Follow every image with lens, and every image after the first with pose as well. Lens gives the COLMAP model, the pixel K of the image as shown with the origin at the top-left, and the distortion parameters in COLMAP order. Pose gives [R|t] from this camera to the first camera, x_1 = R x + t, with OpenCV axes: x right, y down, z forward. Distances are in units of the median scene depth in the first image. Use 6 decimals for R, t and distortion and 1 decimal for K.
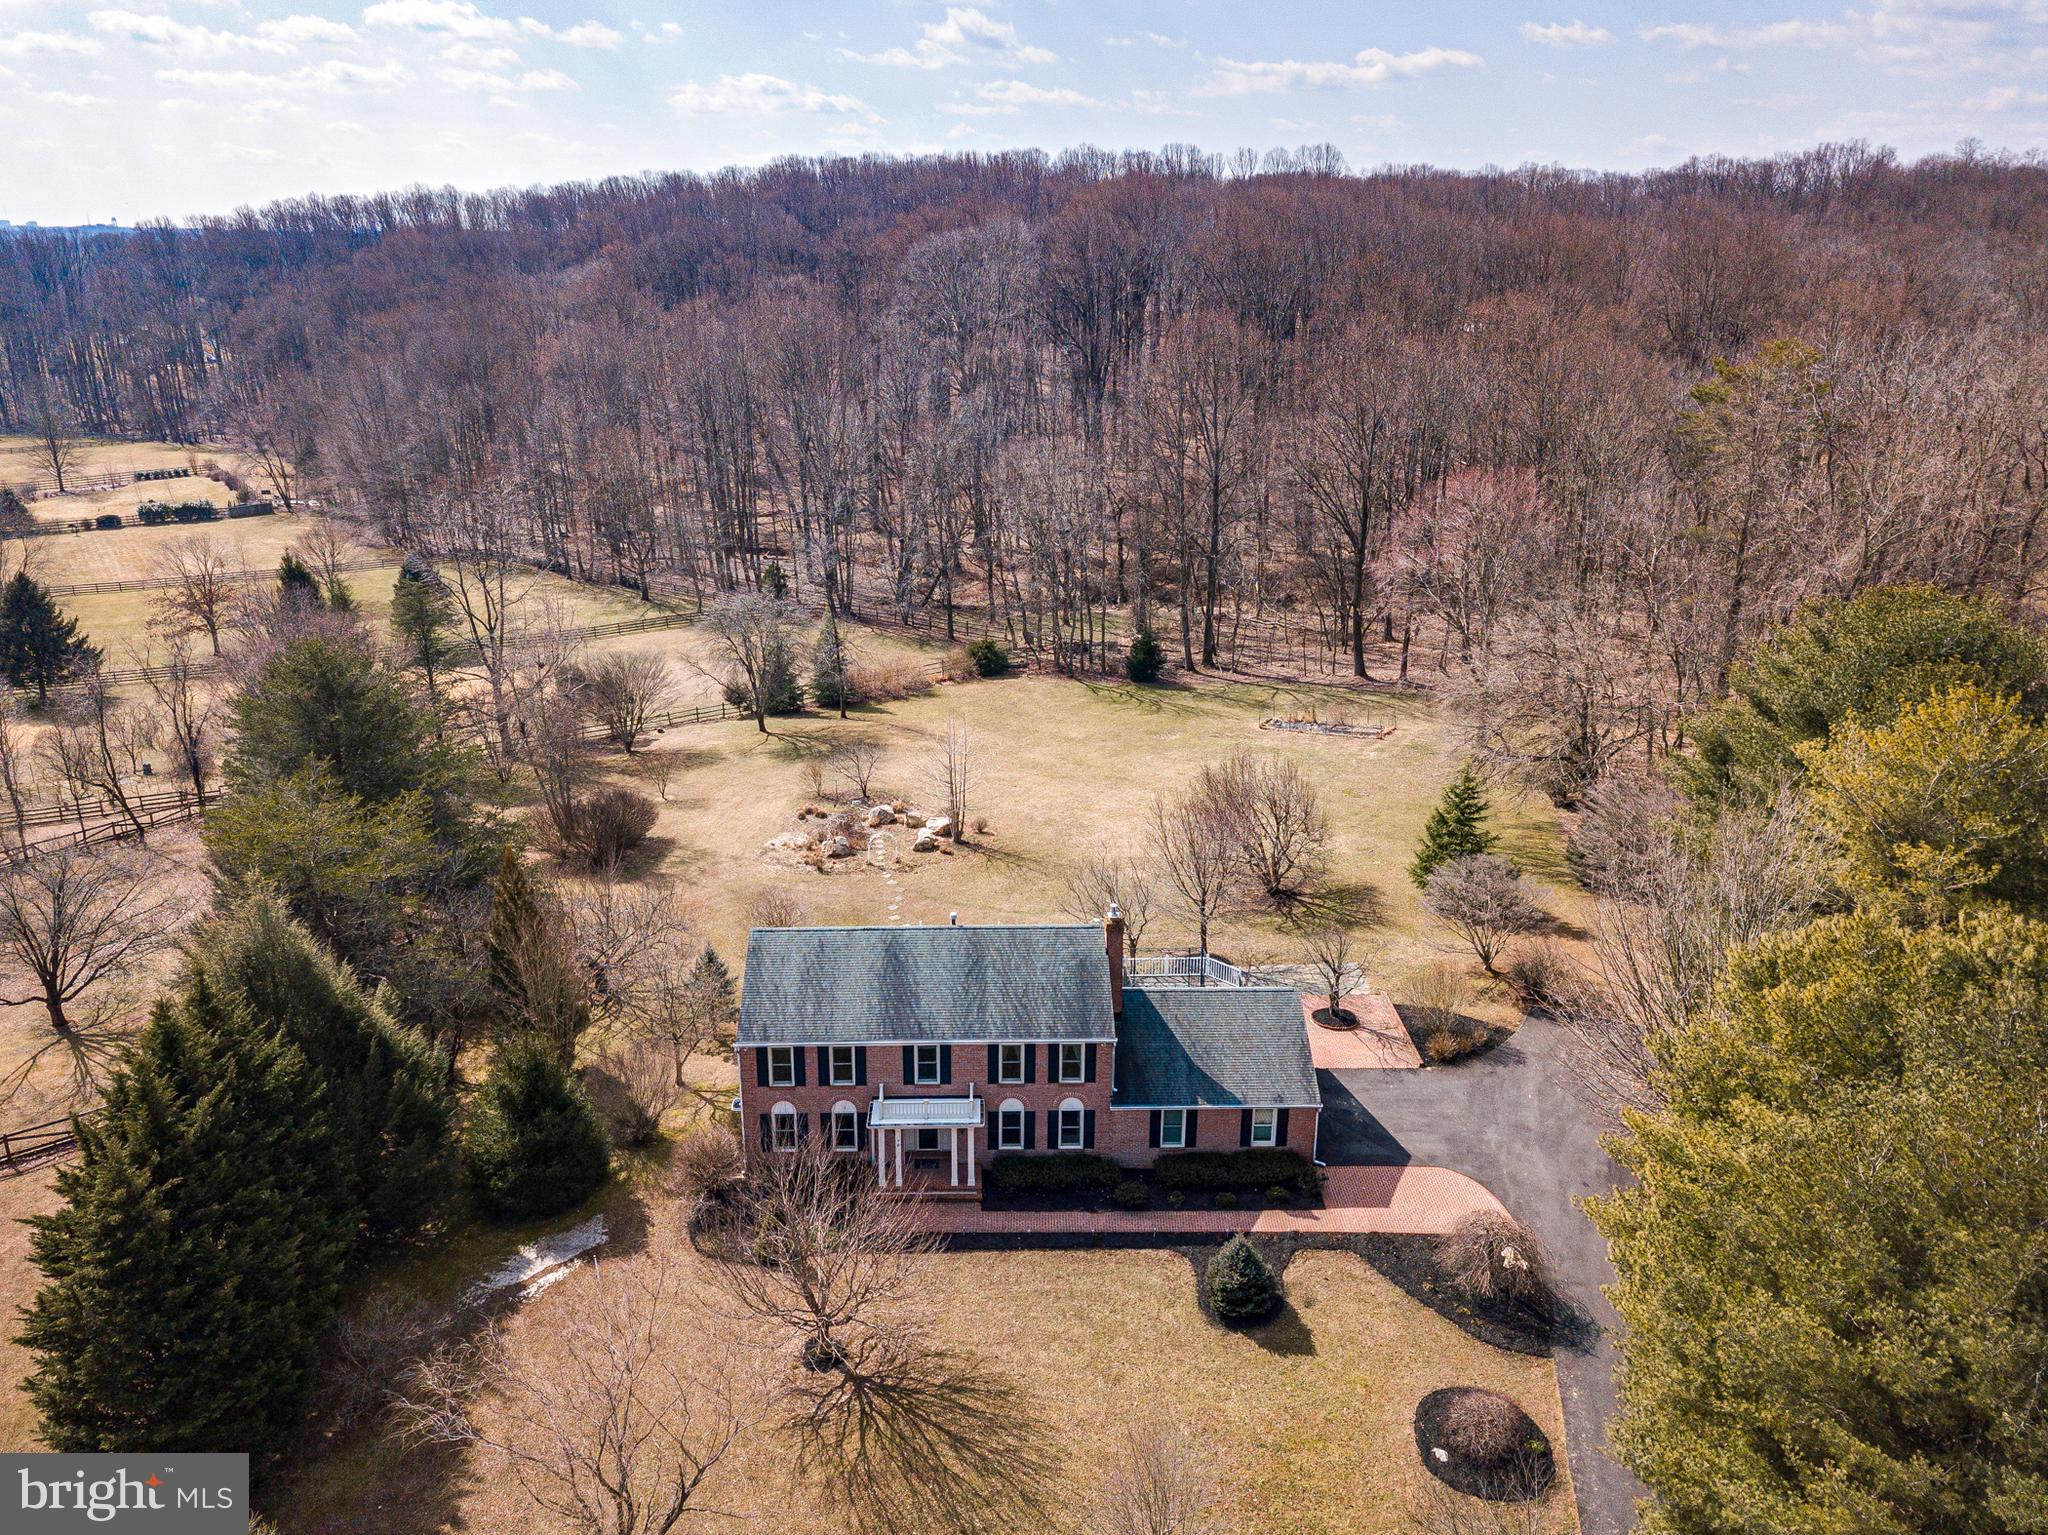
lens RADIAL K [[1582.0, 0, 1024.0], [0, 1582.0, 767.5], [0, 0, 1]] dist [0.028749, -0.002799]
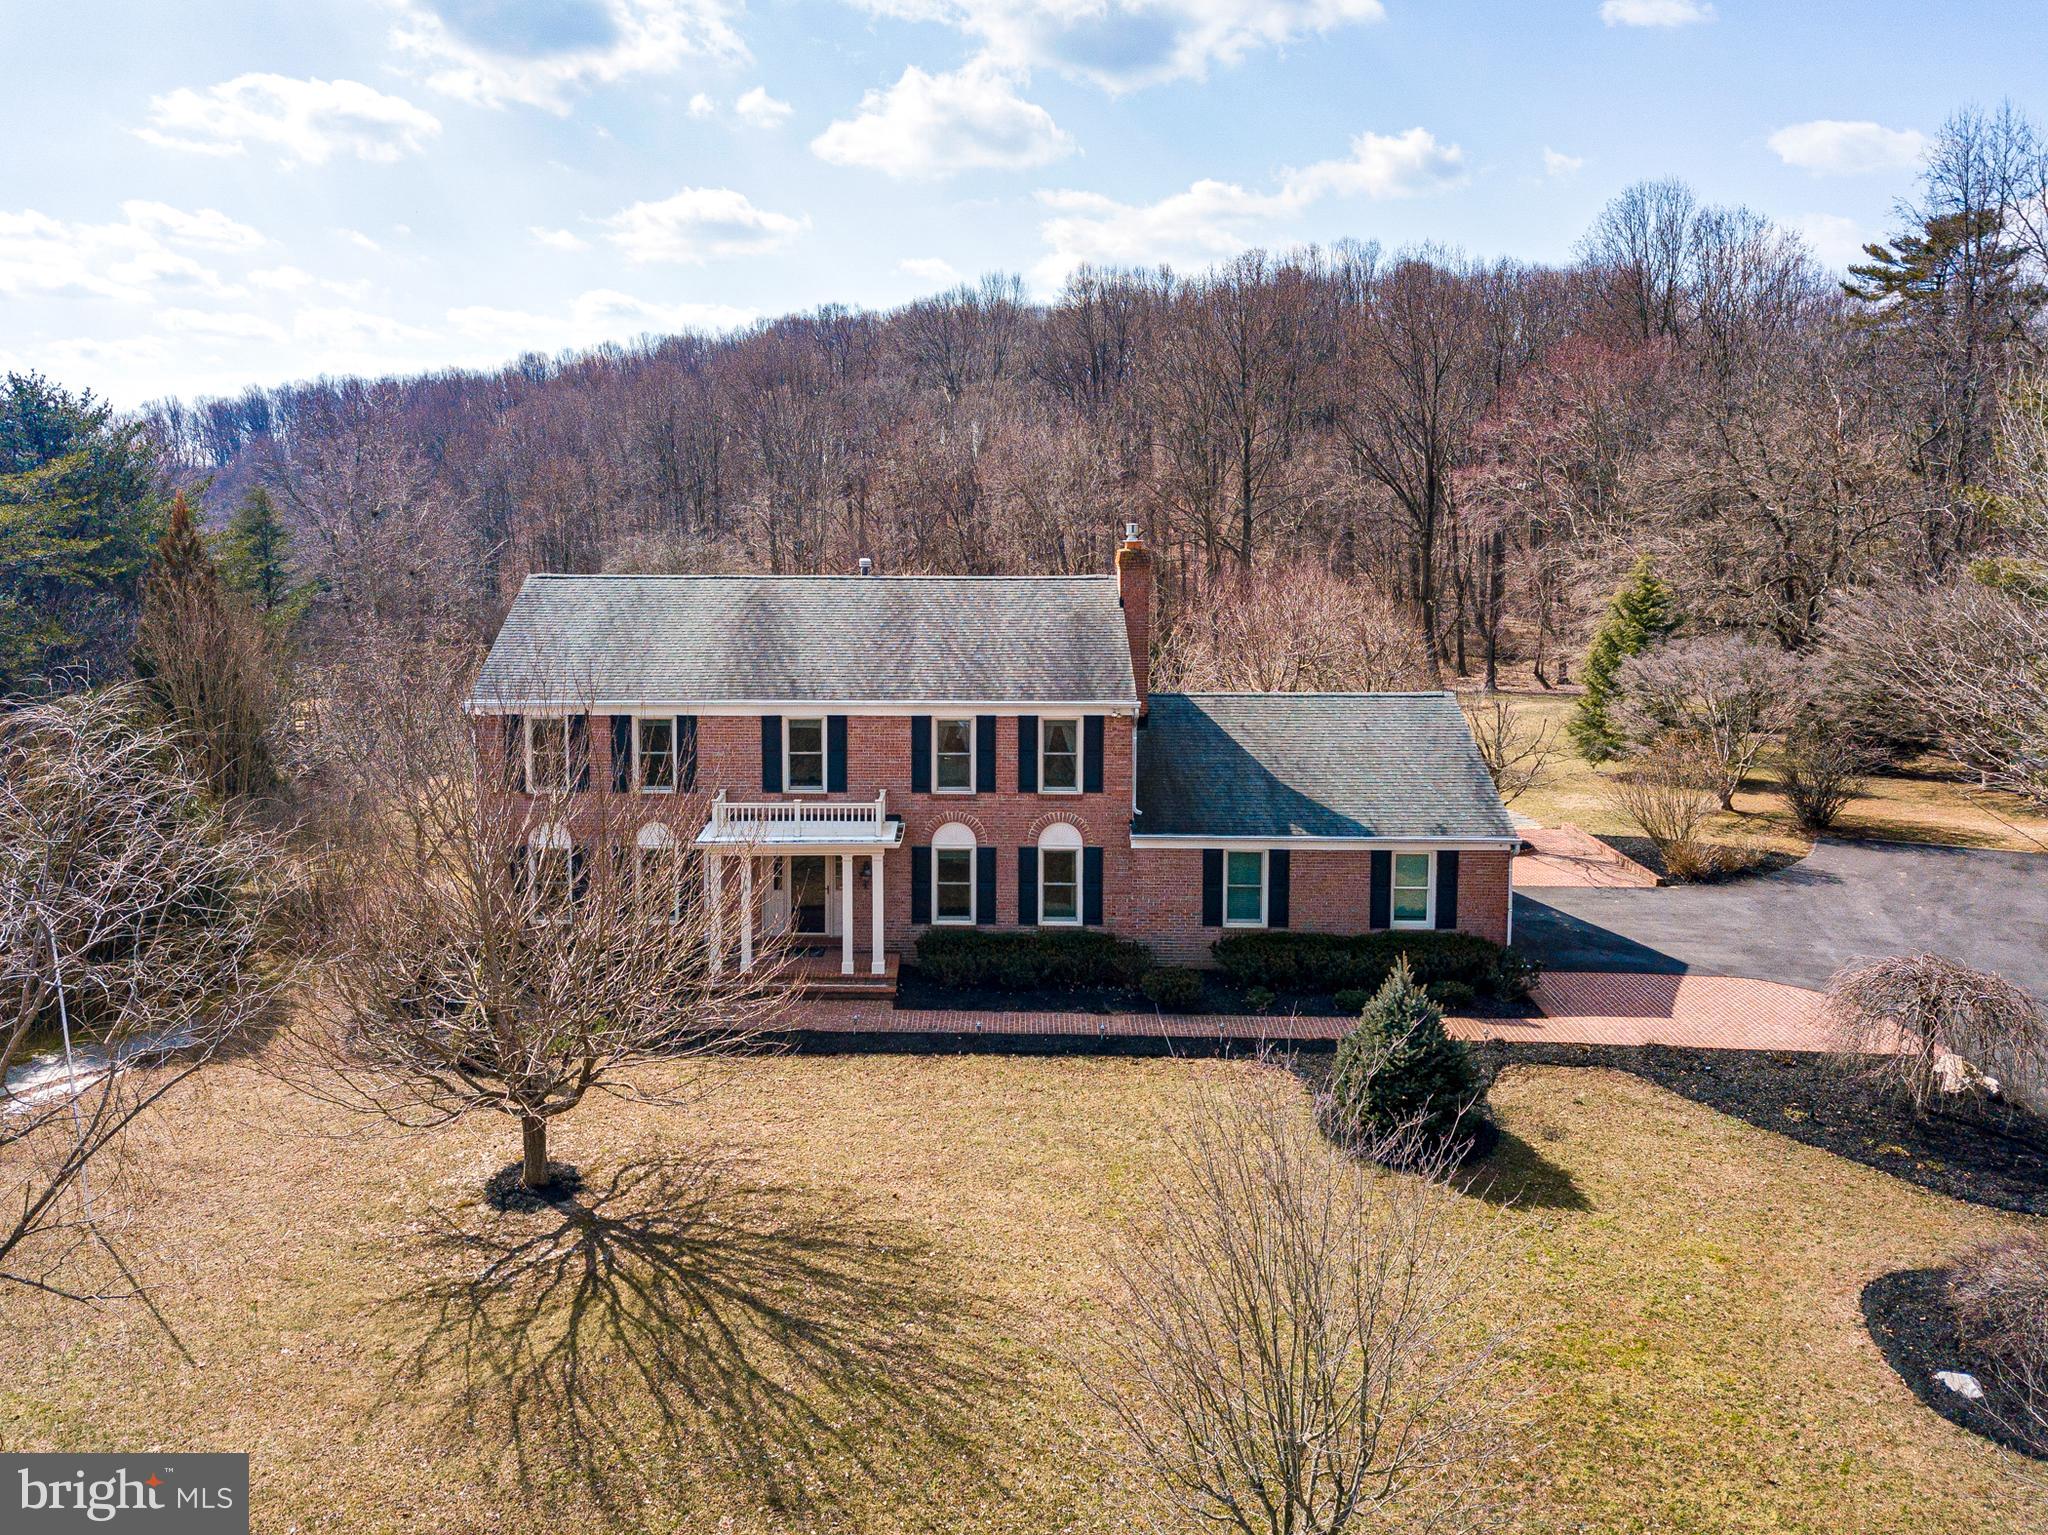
lens RADIAL K [[1618.4, 0, 939.4], [0, 1618.4, 635.2], [0, 0, 1]] dist [0.032568, -0.007429]
pose [[0.998339, -0.002902, -0.057540, 0.020392], [-0.011043, 0.970574, -0.240549, 0.283346], [0.056545, 0.240785, 0.968930, 0.430454]]
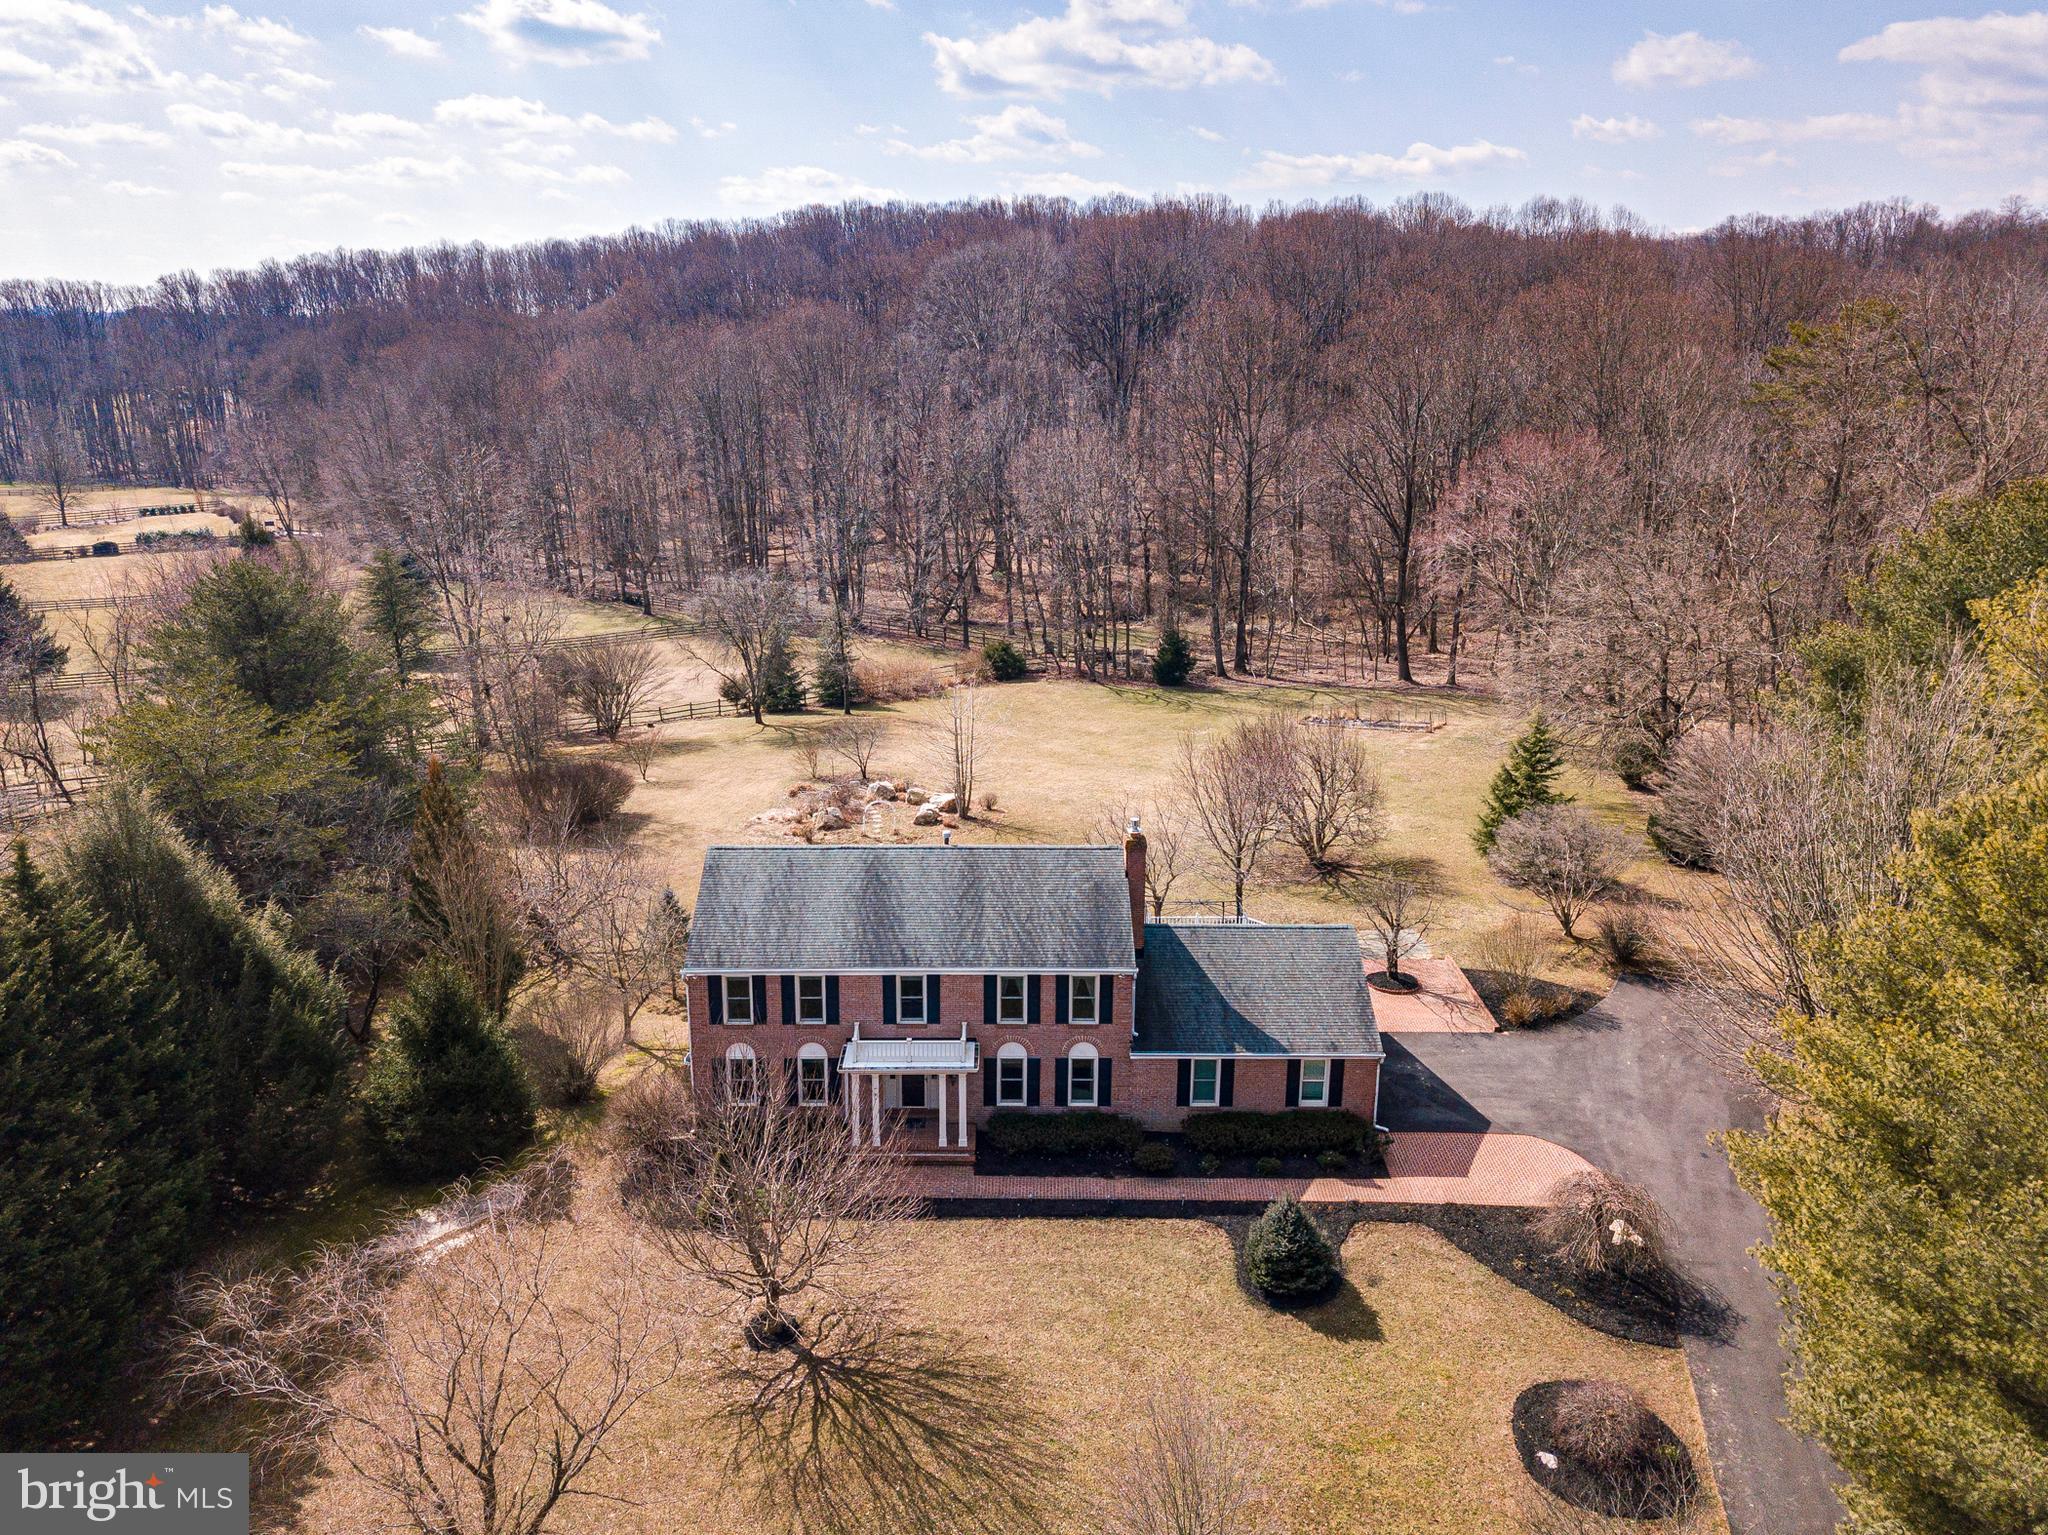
lens RADIAL K [[1601.7, 0, 1020.9], [0, 1601.7, 748.3], [0, 0, 1]] dist [0.023295, 0.007910]
pose [[0.999809, 0.005491, -0.018765, 0.011982], [-0.006723, 0.997780, -0.066260, 0.110117], [0.018360, 0.066374, 0.997626, 0.144640]]
